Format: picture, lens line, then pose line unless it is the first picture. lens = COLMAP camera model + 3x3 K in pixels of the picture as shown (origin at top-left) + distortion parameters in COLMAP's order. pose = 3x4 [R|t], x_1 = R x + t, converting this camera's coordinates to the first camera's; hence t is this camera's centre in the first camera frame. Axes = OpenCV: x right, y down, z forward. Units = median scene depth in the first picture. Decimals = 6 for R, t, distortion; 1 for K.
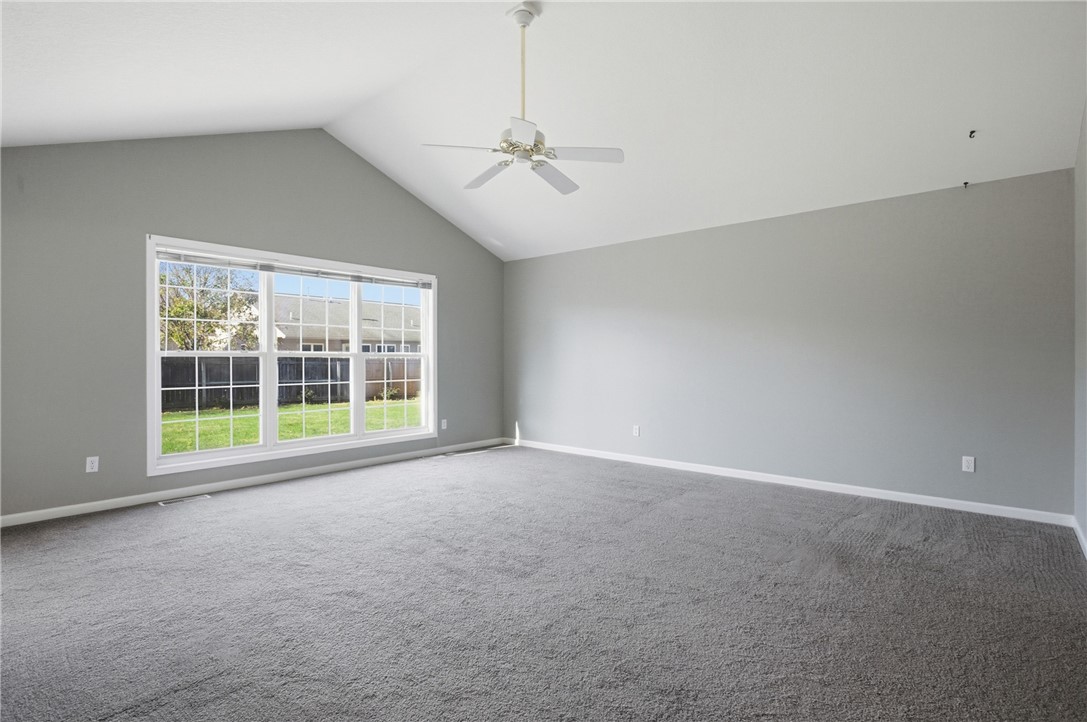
lens RADIAL K [[532.6, 0, 543.5], [0, 532.6, 361.0], [0, 0, 1]] dist [-0.001573, -0.000085]
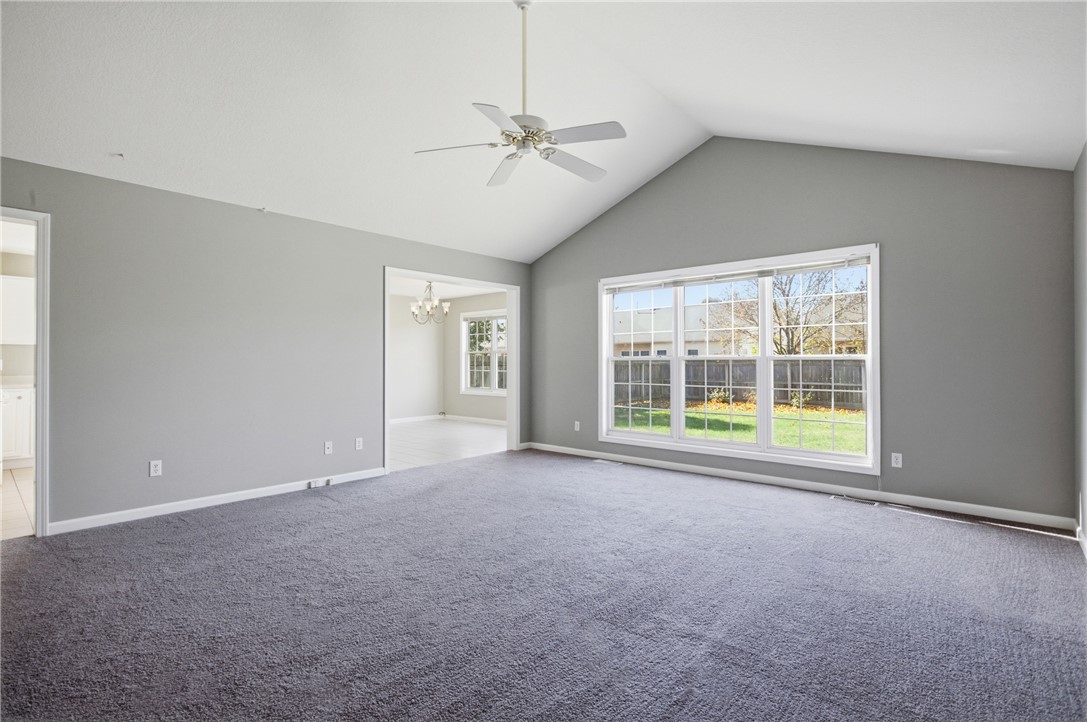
lens RADIAL K [[532.6, 0, 543.5], [0, 532.6, 361.0], [0, 0, 1]] dist [-0.001573, -0.000085]
pose [[-0.029335, -0.003141, -0.999565, 0.618875], [-0.005986, 0.999978, -0.002967, -0.001840], [0.999552, 0.005897, -0.029354, 0.715526]]
